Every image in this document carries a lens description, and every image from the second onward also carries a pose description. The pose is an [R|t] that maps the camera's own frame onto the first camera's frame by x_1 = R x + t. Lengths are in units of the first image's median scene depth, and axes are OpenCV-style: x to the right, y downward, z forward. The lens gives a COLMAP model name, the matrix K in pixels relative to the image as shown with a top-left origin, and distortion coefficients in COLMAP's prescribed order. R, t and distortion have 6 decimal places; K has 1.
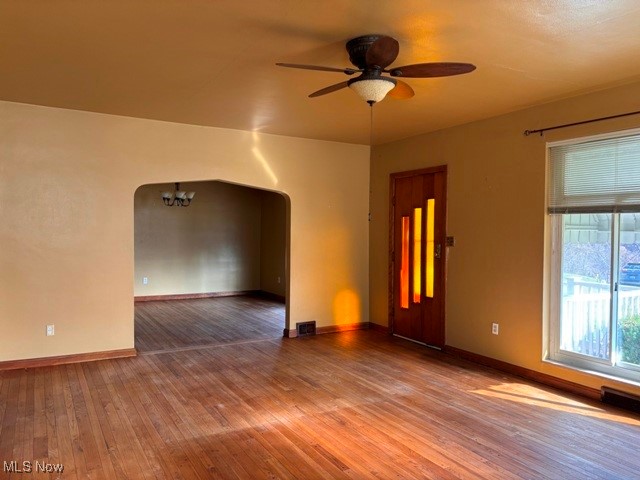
lens RADIAL K [[484.1, 0, 317.5], [0, 484.1, 239.6], [0, 0, 1]] dist [0.040914, -0.039365]
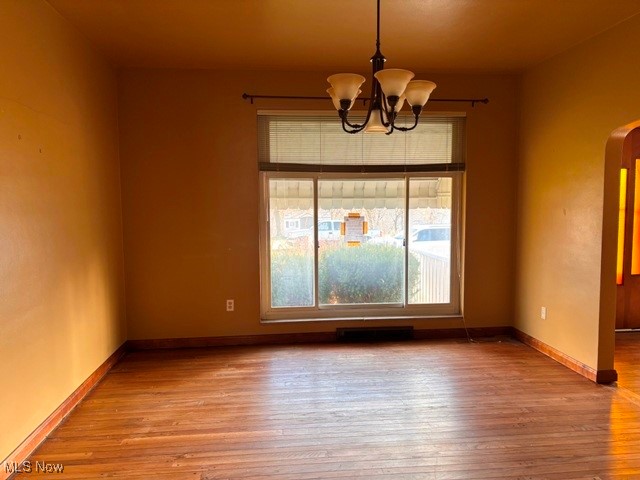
lens RADIAL K [[474.2, 0, 320.0], [0, 474.2, 240.0], [0, 0, 1]] dist [0.011336, 0.009436]
pose [[0.404284, -0.084389, 0.910732, -0.427587], [0.028163, 0.996411, 0.079826, -0.006719], [-0.914200, -0.006624, 0.405209, 0.527368]]
